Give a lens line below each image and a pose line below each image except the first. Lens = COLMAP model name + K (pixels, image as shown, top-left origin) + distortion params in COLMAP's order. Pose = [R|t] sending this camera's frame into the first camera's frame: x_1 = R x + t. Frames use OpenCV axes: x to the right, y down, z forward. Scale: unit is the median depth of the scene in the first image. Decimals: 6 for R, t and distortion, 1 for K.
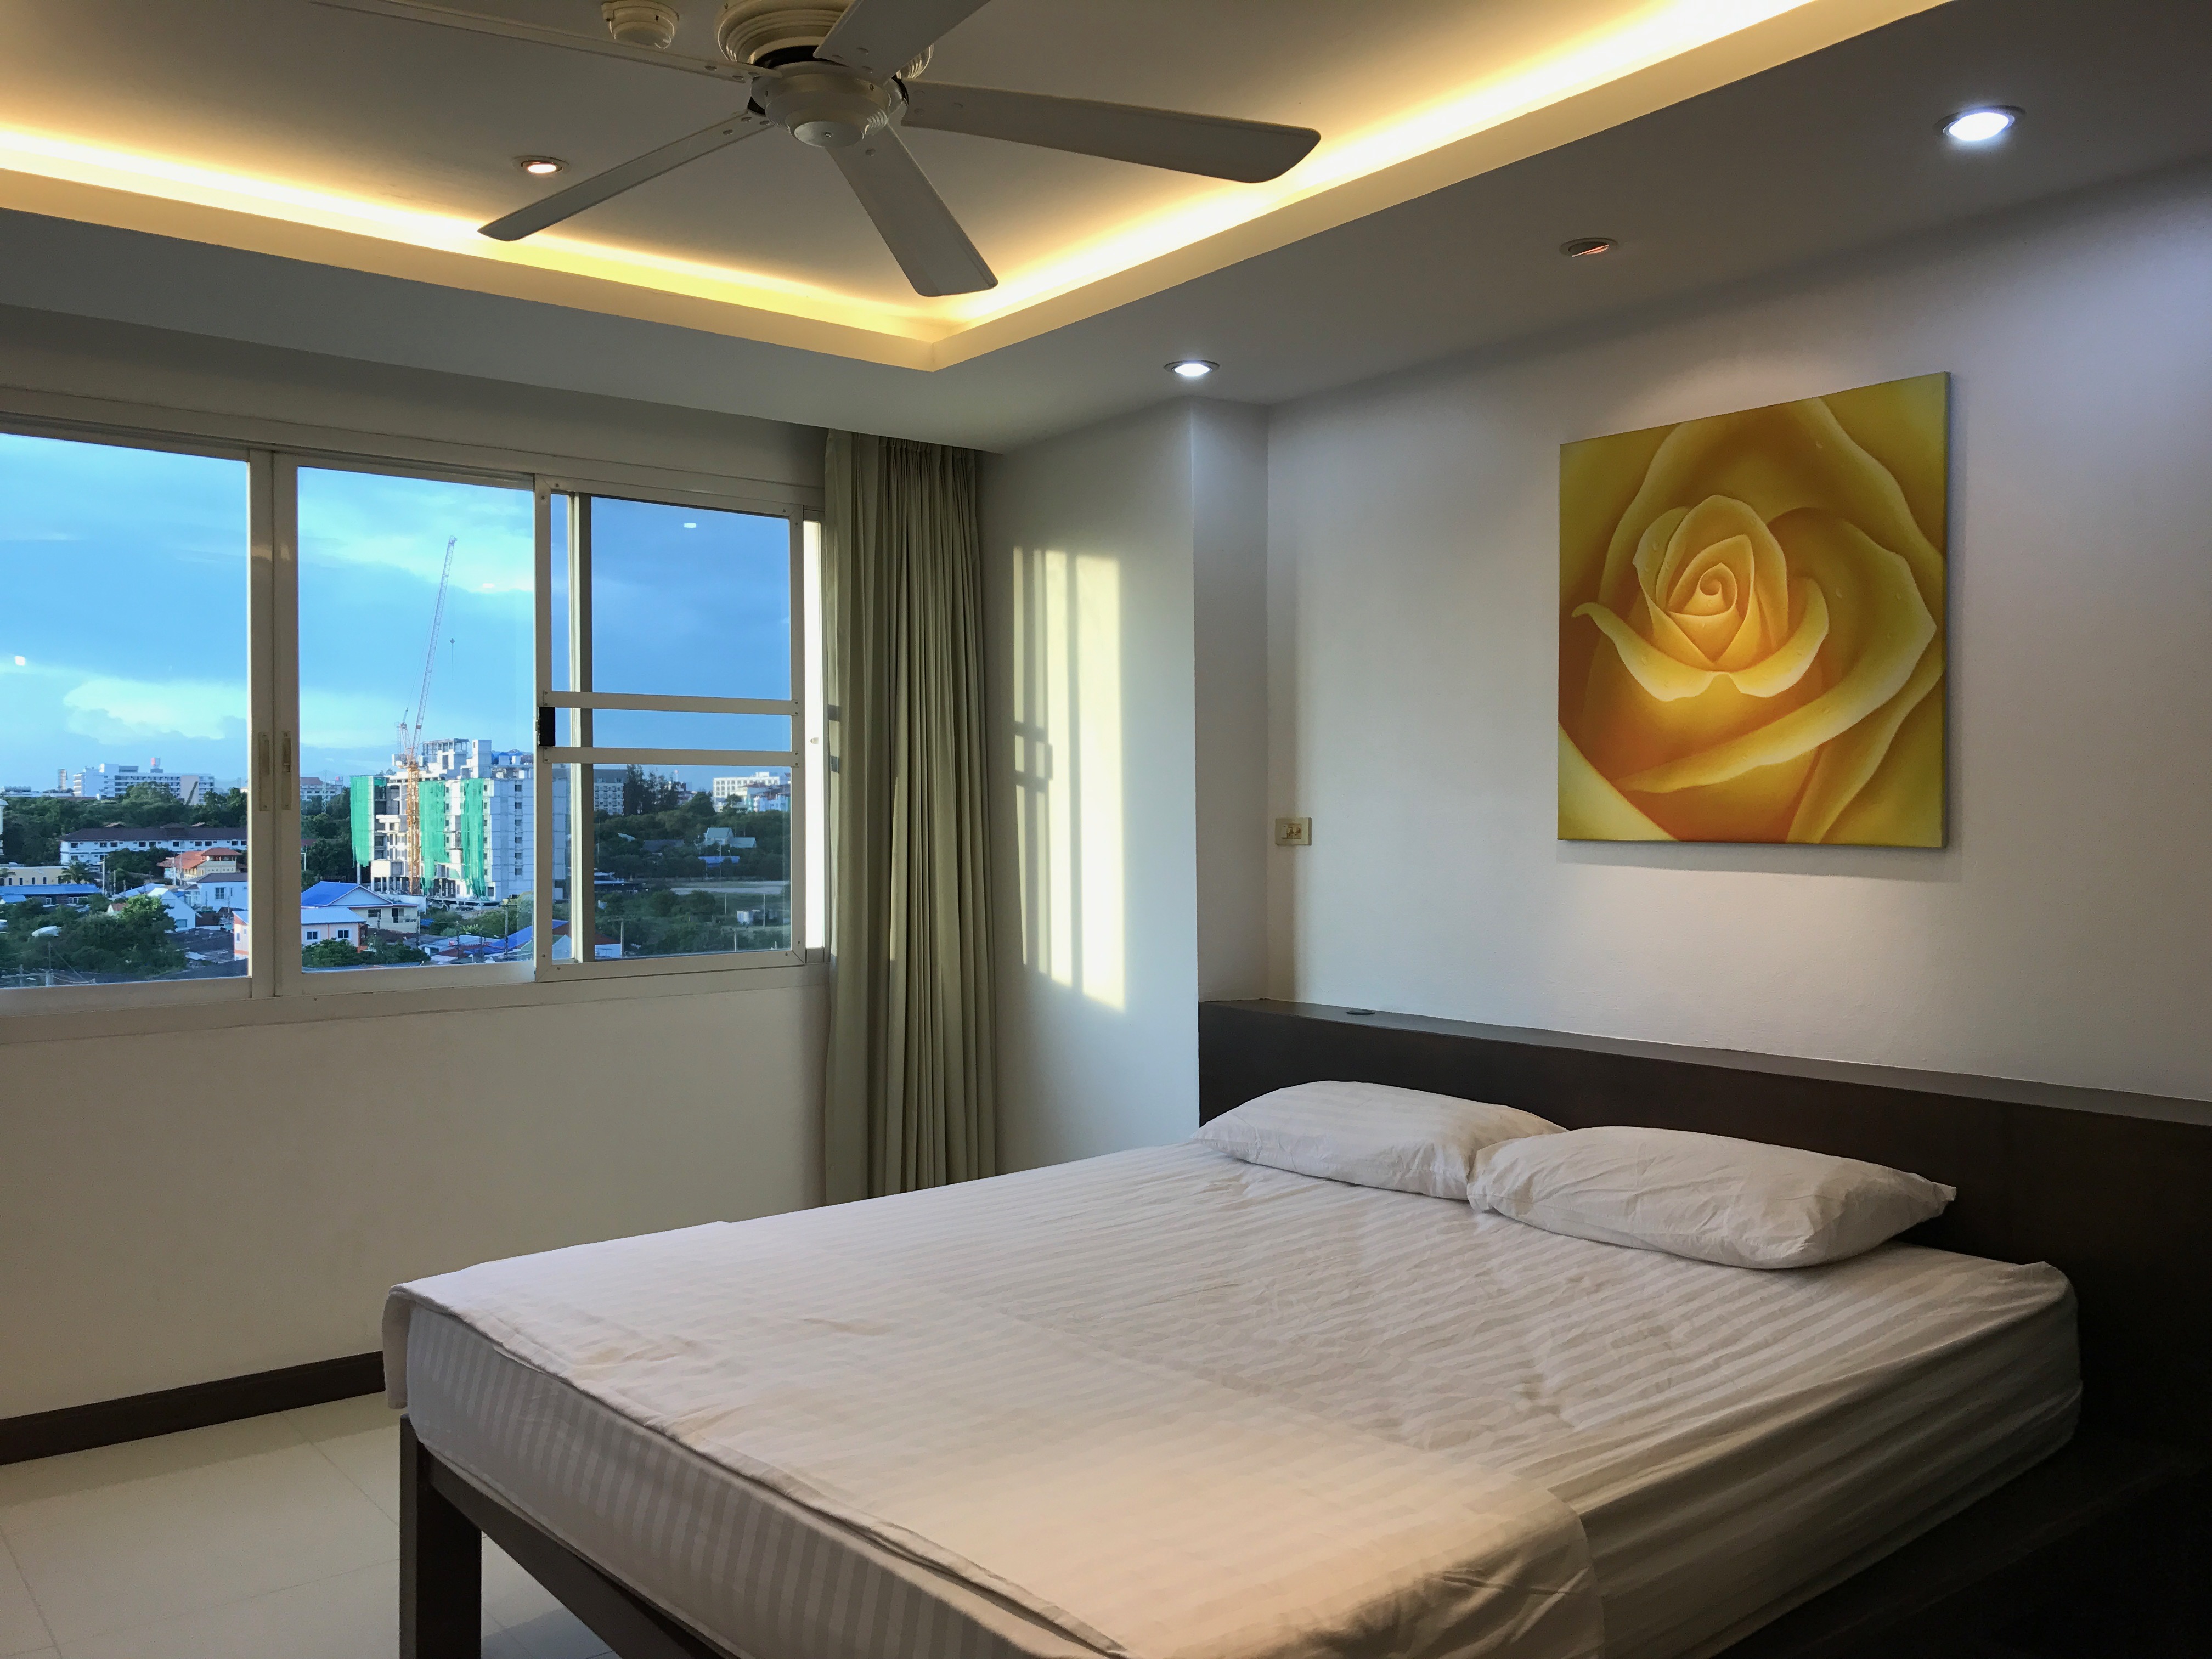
lens RADIAL K [[1810.0, 0, 1106.0], [0, 1810.0, 829.5], [0, 0, 1]] dist [0.004792, 0.002523]
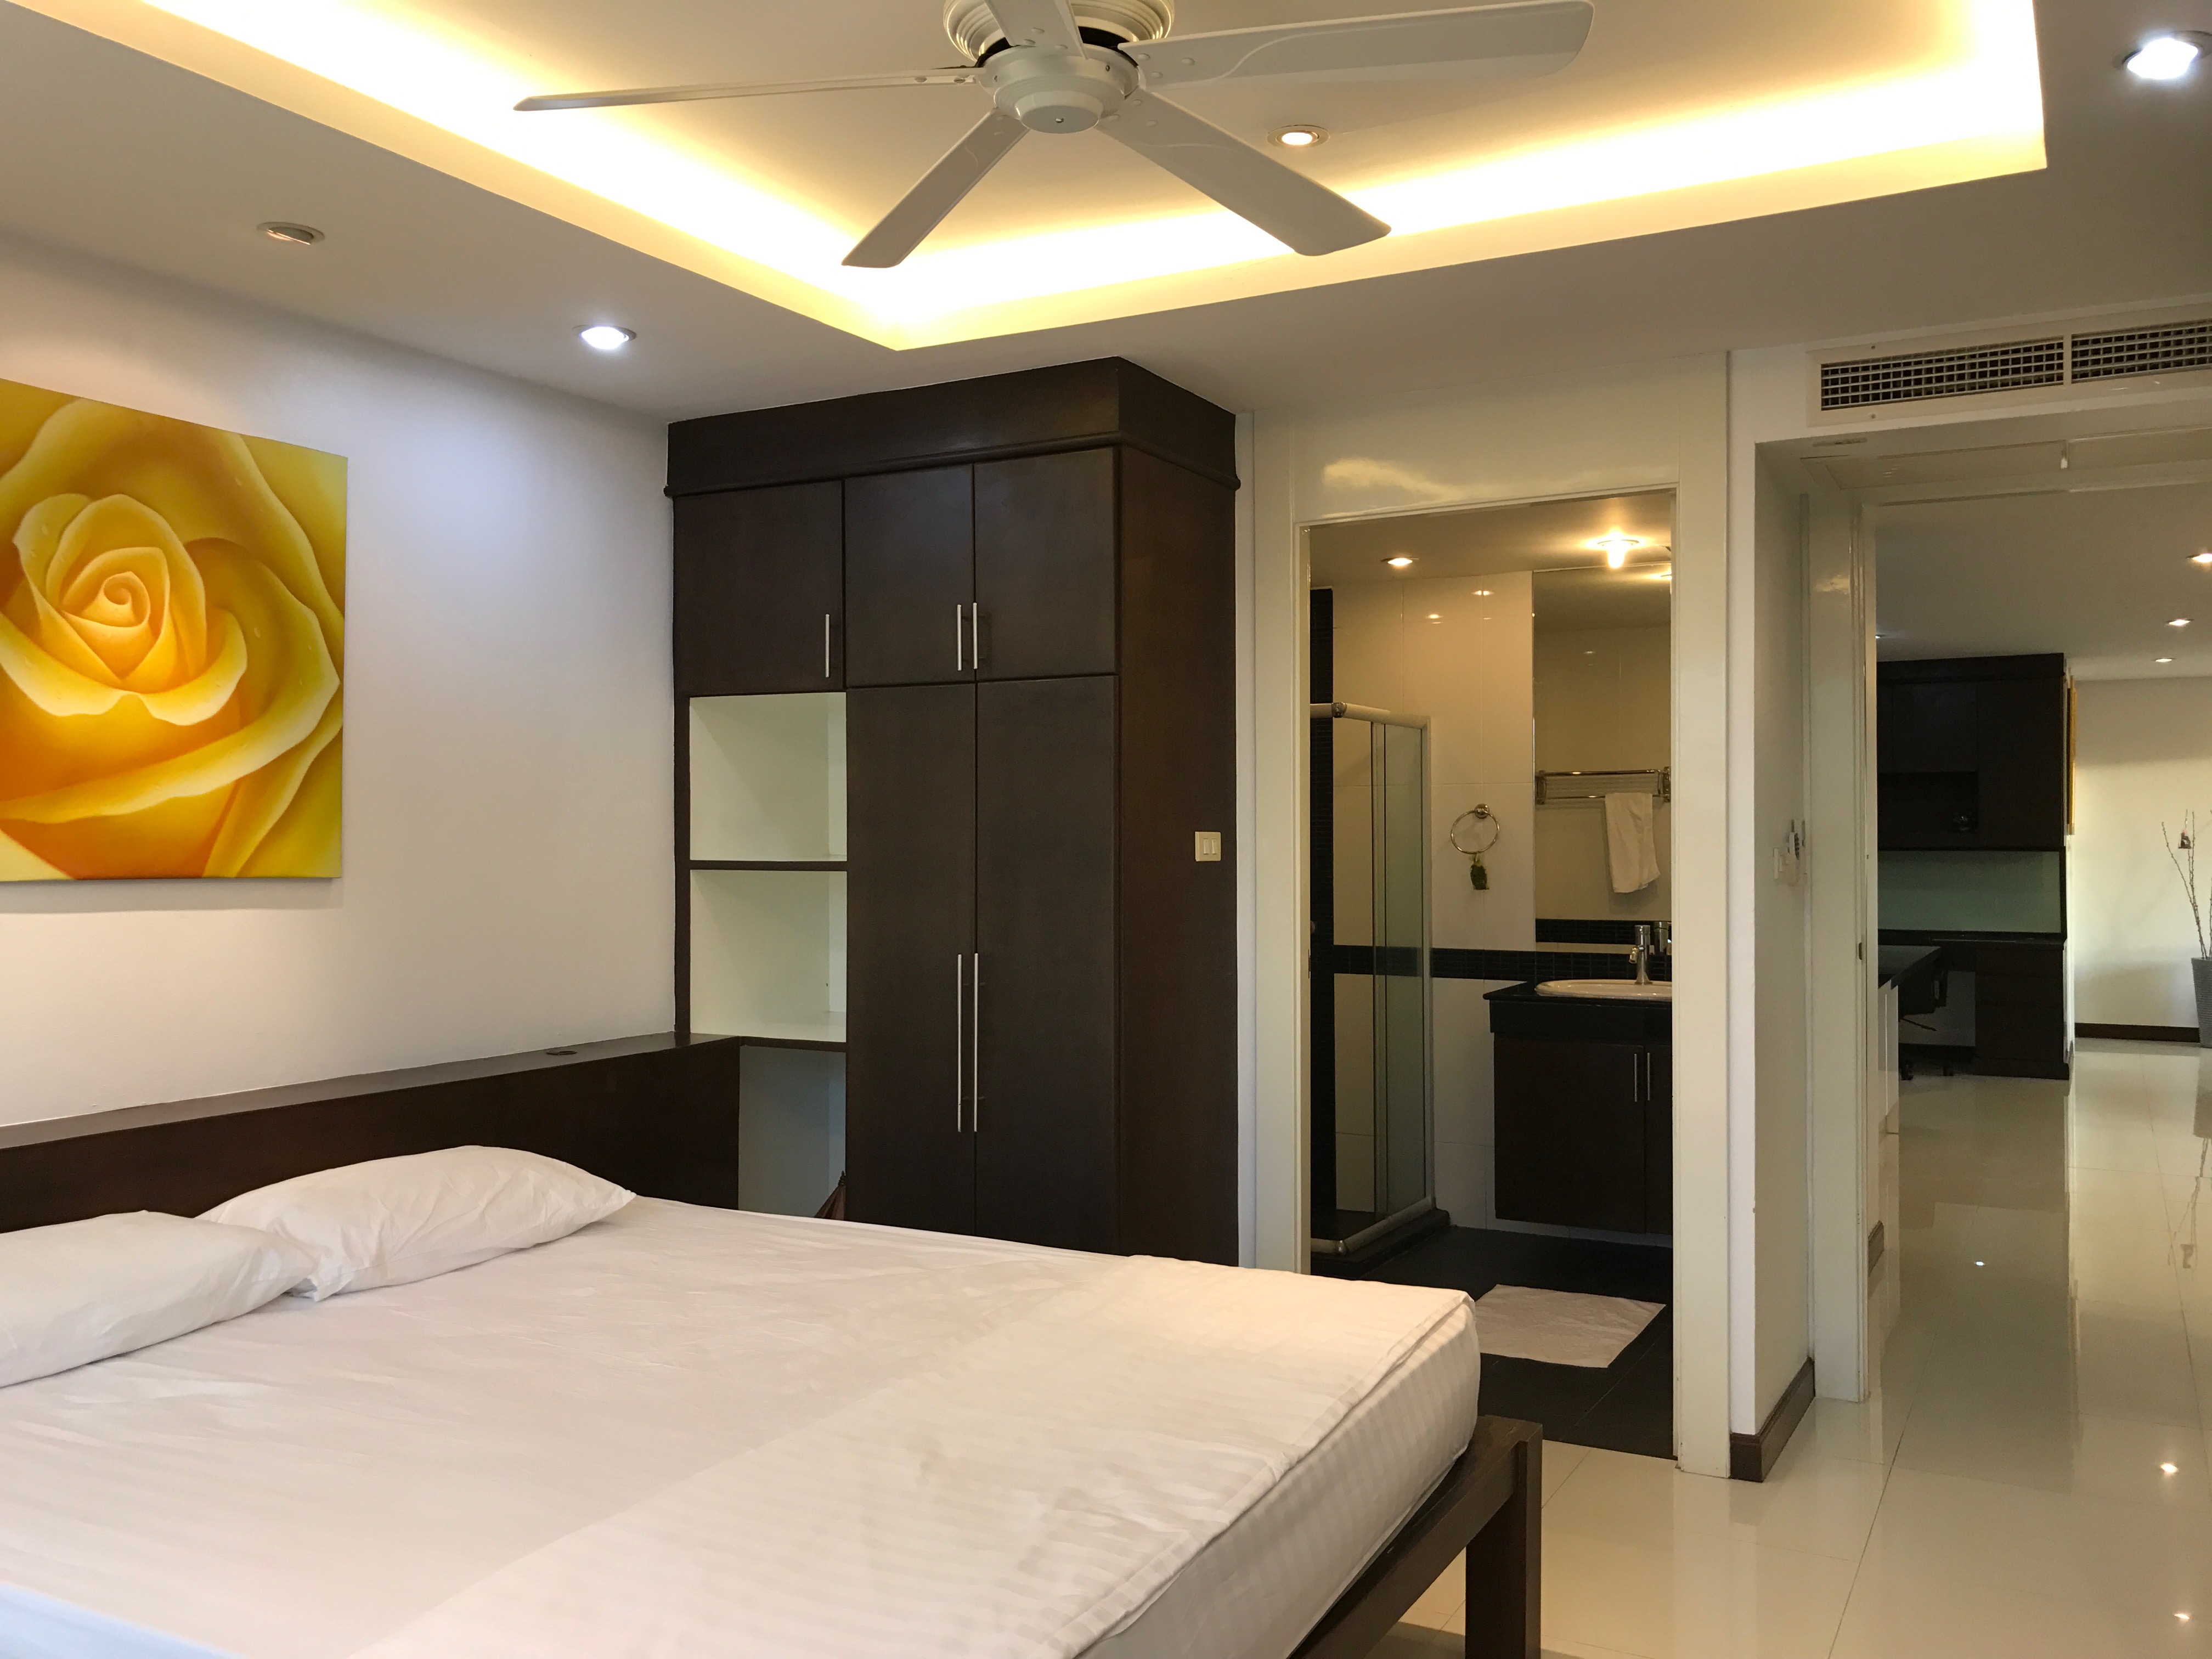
lens RADIAL K [[1810.0, 0, 1106.0], [0, 1810.0, 829.5], [0, 0, 1]] dist [0.004792, 0.002523]
pose [[-0.386214, 0.012363, 0.922326, -0.701013], [0.010887, 0.999902, -0.008844, -0.004541], [-0.922345, 0.006626, -0.386311, 0.921428]]
